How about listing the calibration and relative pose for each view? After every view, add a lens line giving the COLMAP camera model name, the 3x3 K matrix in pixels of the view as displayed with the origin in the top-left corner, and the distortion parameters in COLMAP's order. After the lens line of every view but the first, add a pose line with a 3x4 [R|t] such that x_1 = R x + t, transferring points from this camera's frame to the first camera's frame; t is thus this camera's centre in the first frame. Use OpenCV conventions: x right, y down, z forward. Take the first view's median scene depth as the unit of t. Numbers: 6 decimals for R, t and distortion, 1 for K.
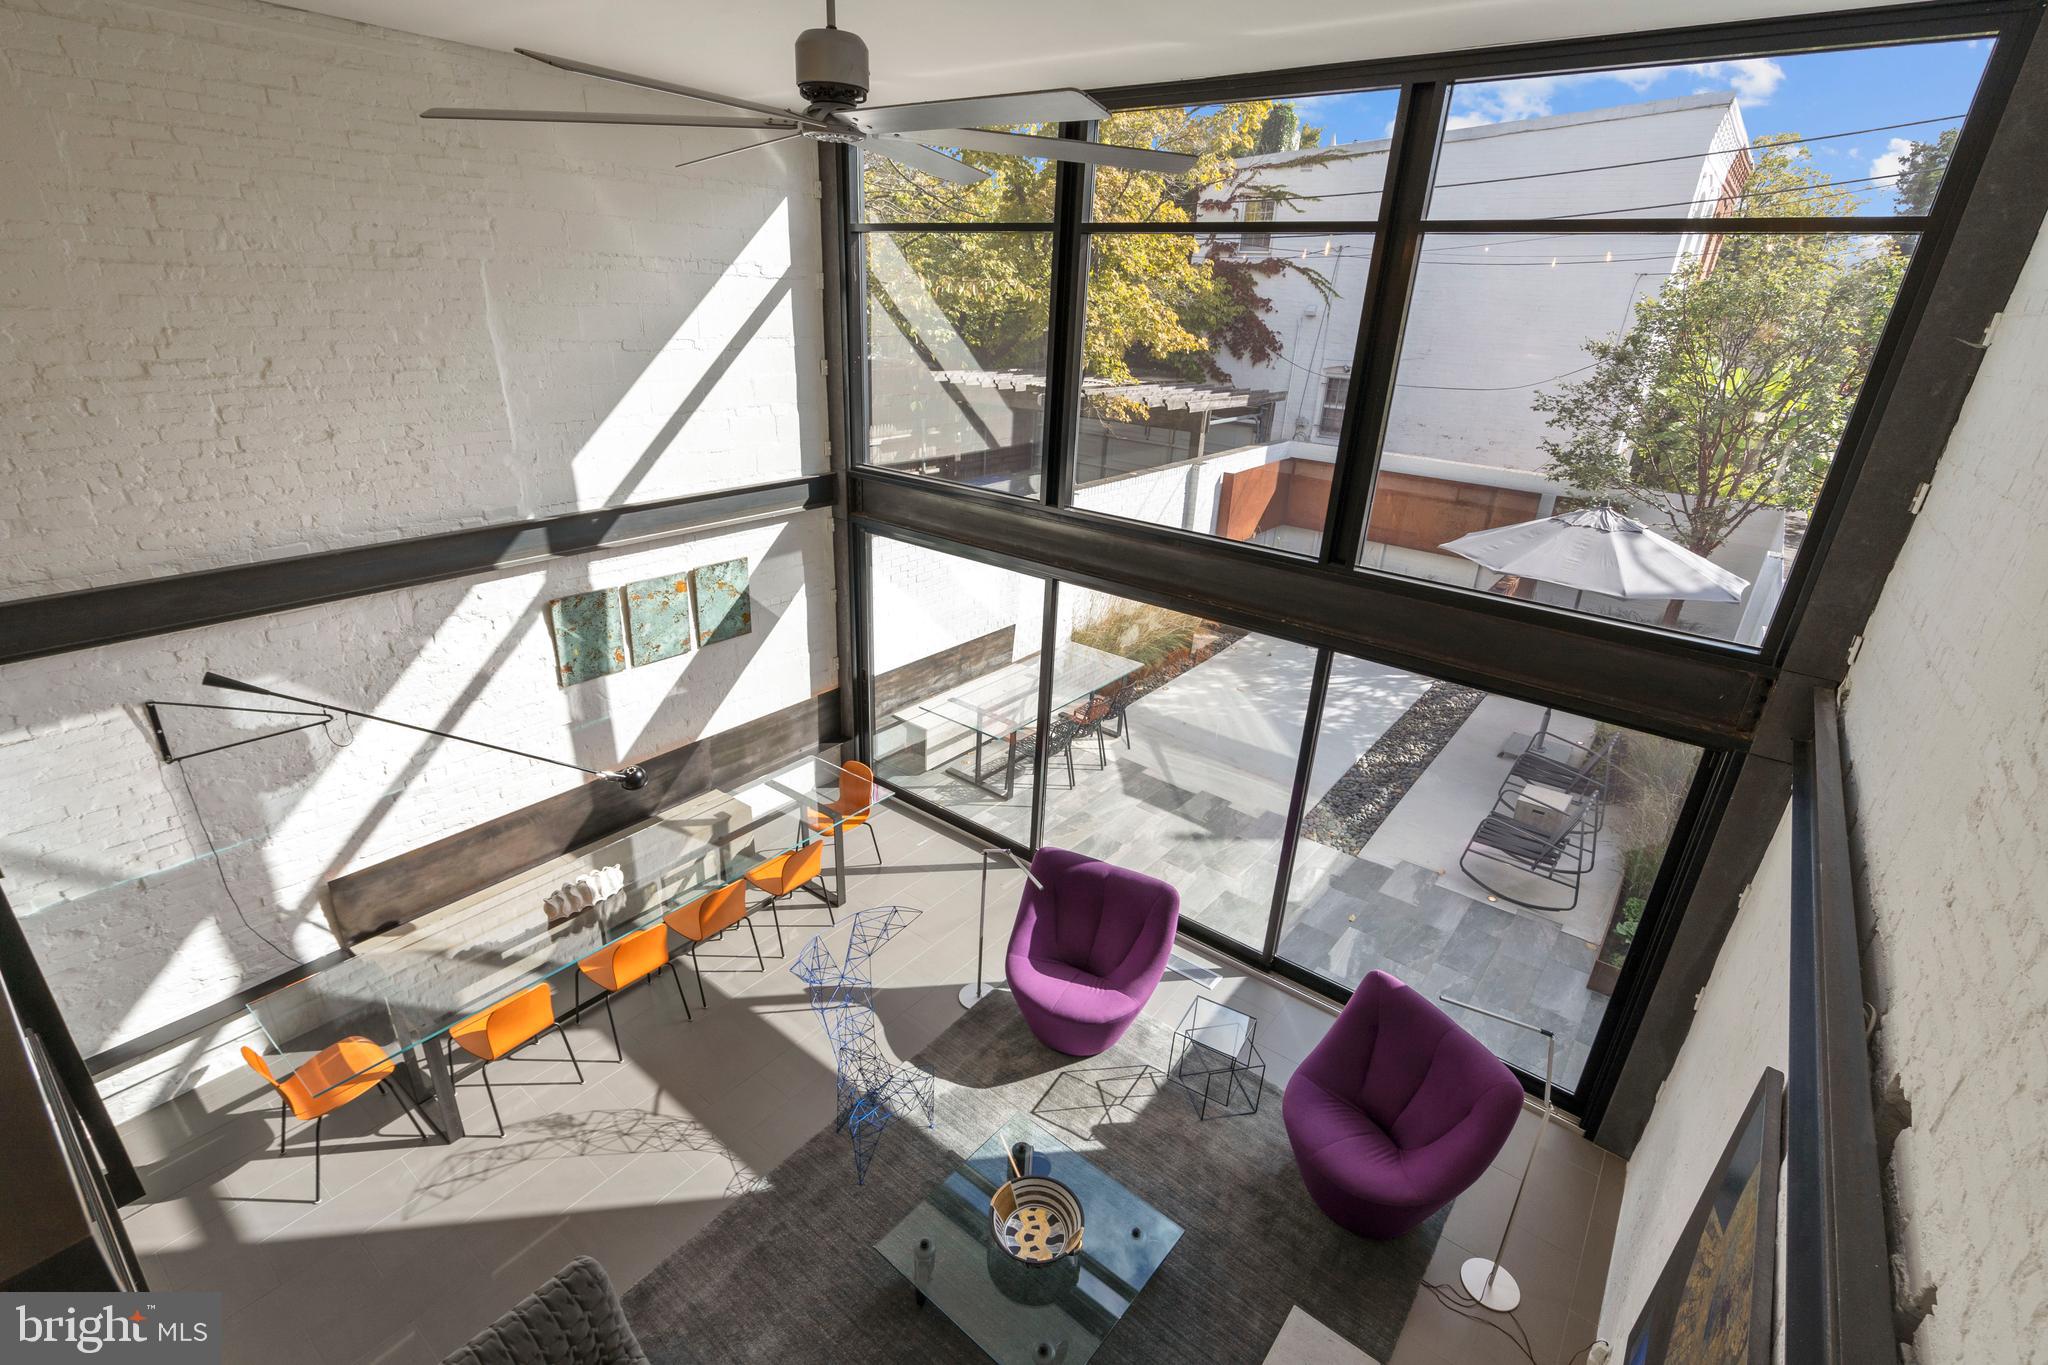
lens RADIAL K [[937.7, 0, 1018.8], [0, 937.7, 697.0], [0, 0, 1]] dist [-0.001640, 0.000639]
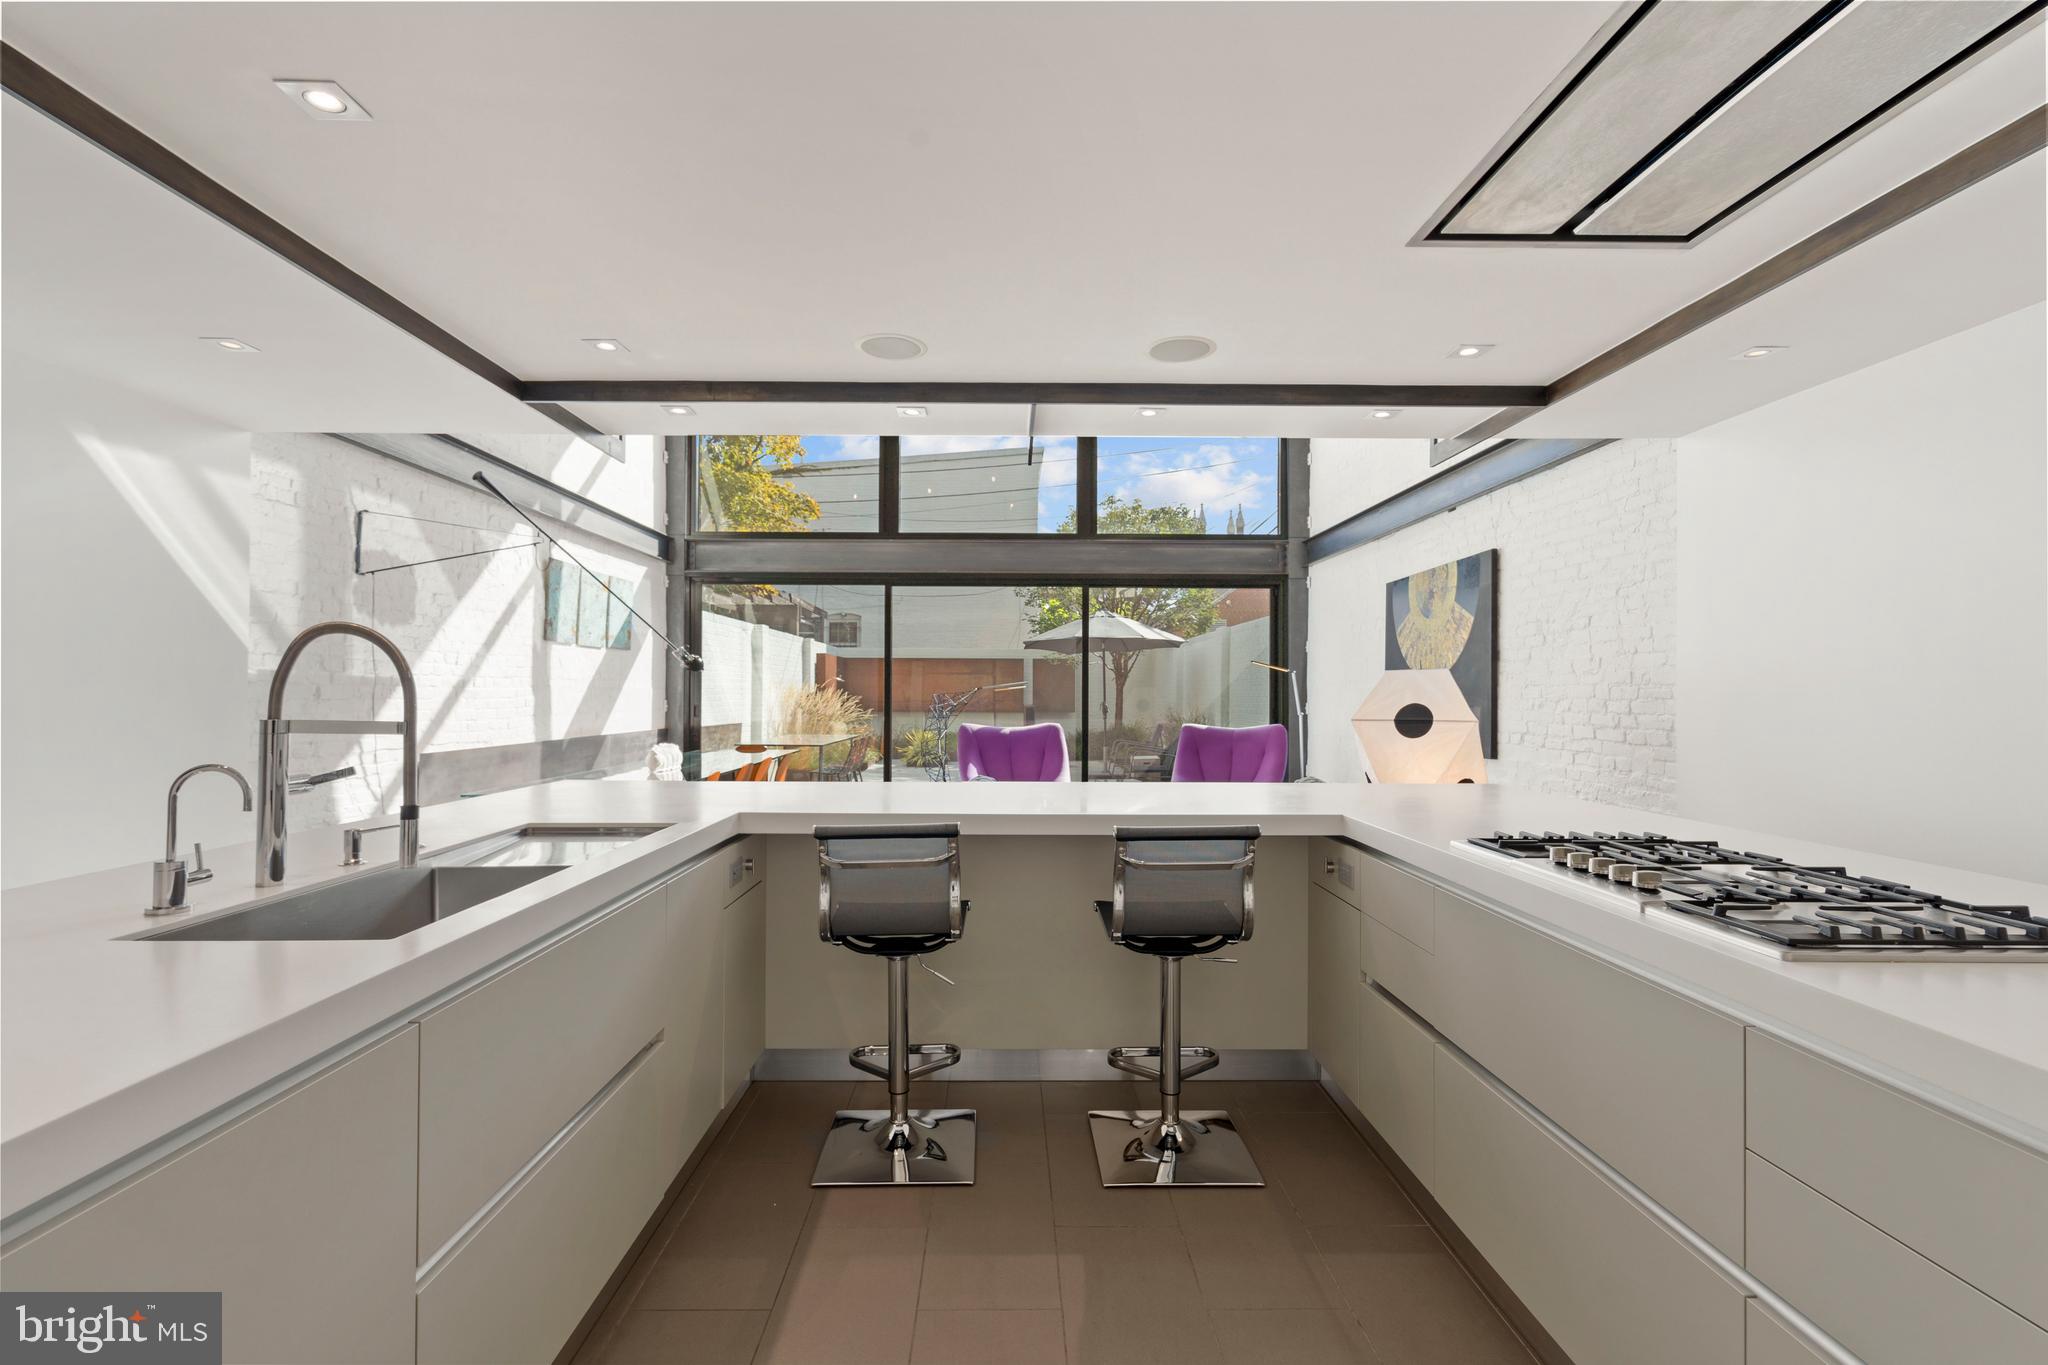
lens RADIAL K [[937.7, 0, 1030.5], [0, 937.7, 688.3], [0, 0, 1]] dist [-0.001640, 0.000639]
pose [[0.775316, -0.038219, 0.630416, -0.569156], [0.283310, 0.913152, -0.293069, 0.405900], [-0.564465, 0.405824, 0.718809, -0.070391]]
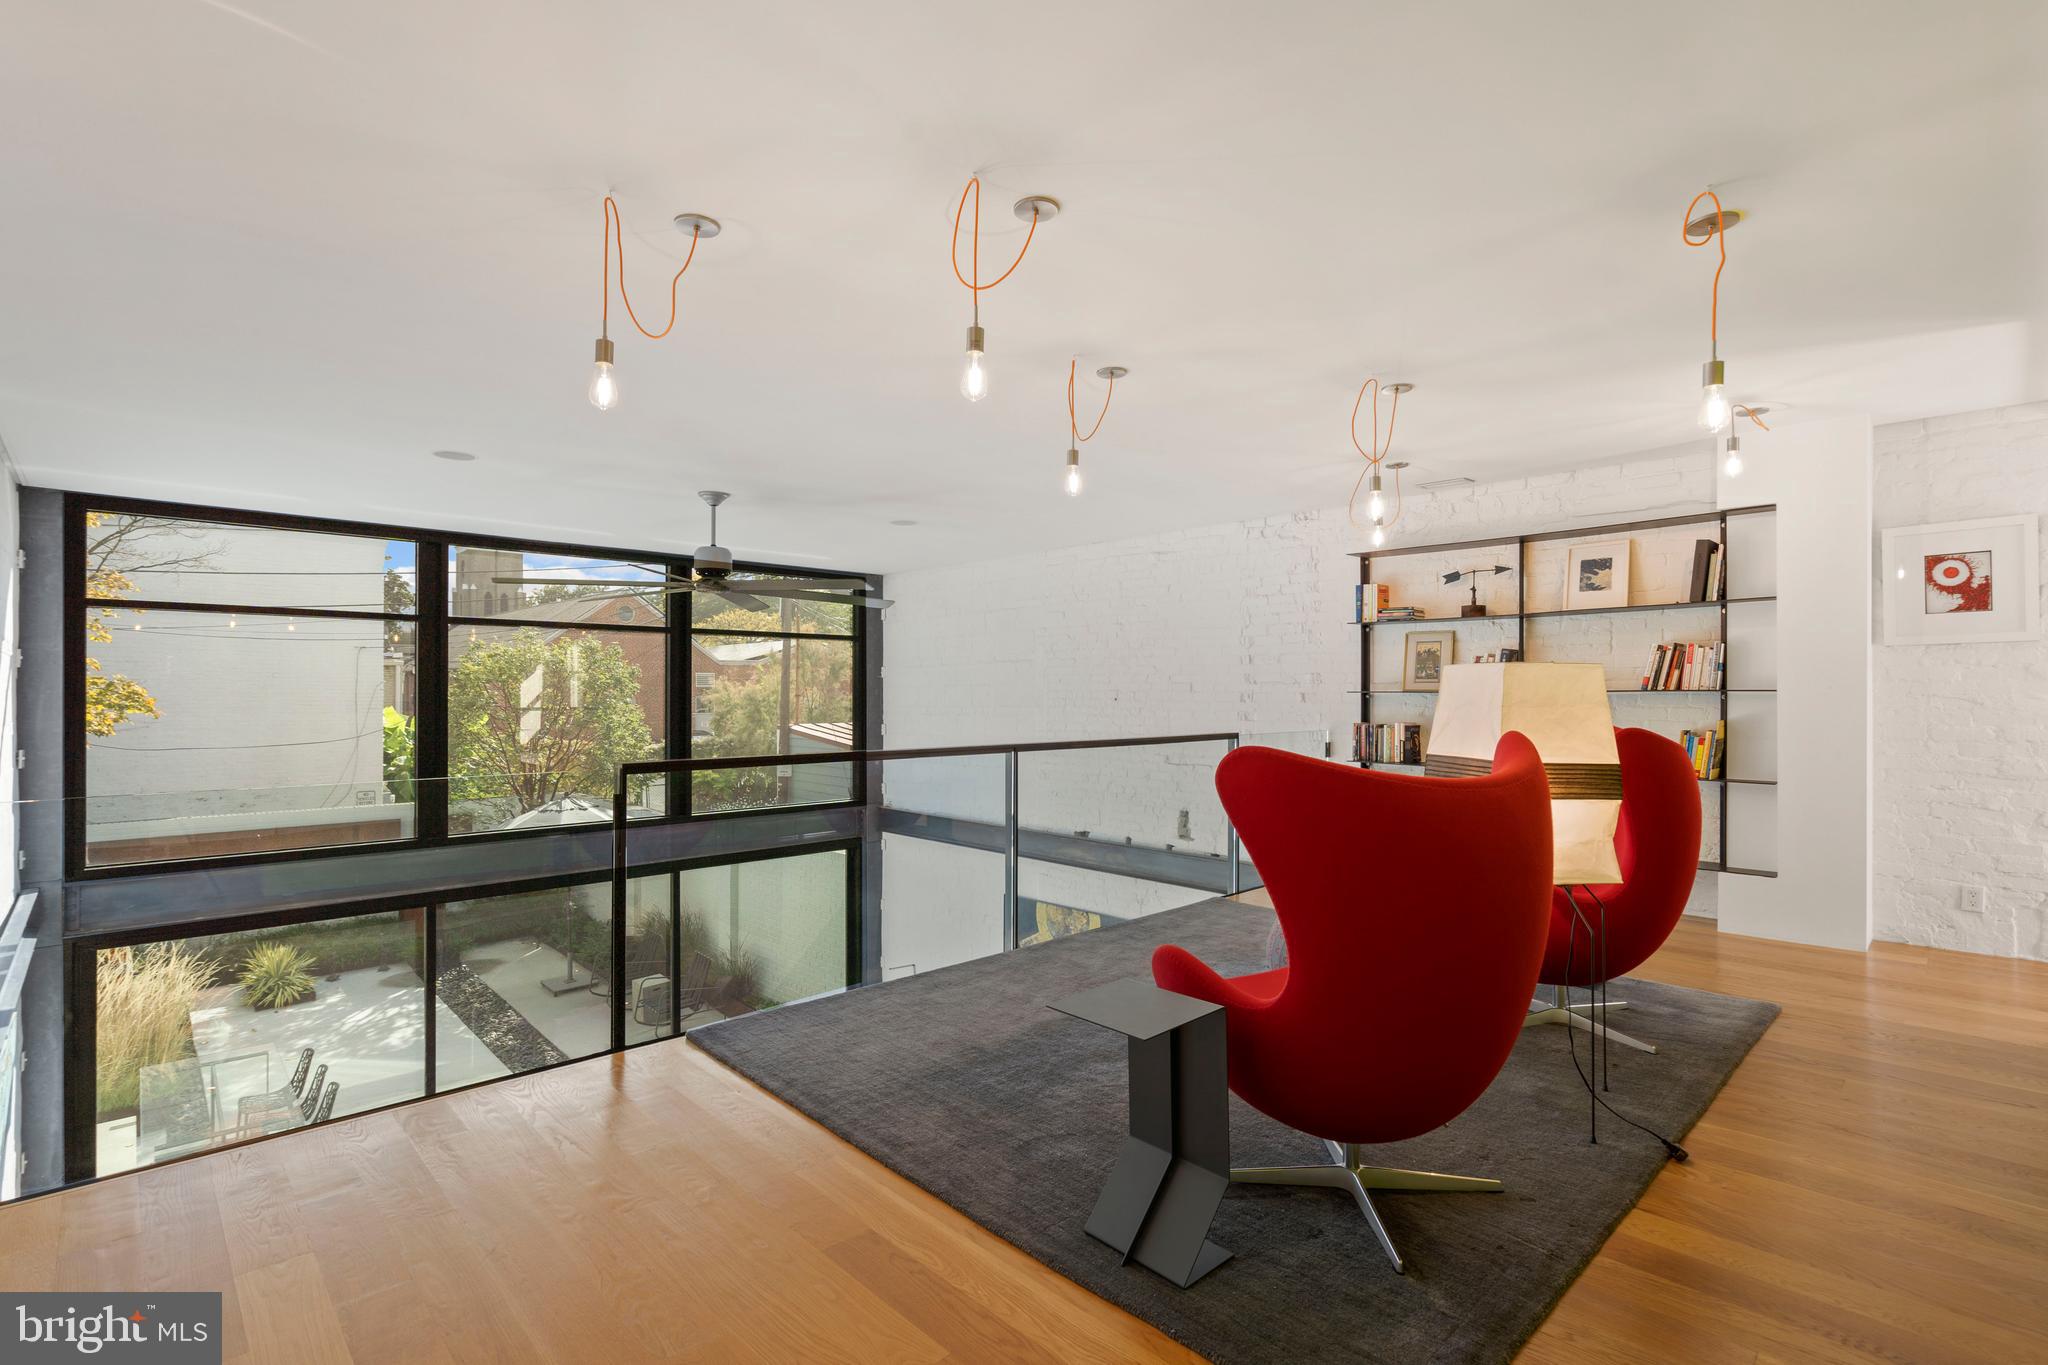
lens RADIAL K [[937.7, 0, 1021.4], [0, 937.7, 682.7], [0, 0, 1]] dist [-0.001640, 0.000639]
pose [[0.146708, -0.037176, 0.988481, -0.770480], [0.403862, 0.914463, -0.025548, -0.045212], [-0.902980, 0.402958, 0.149173, 0.074854]]
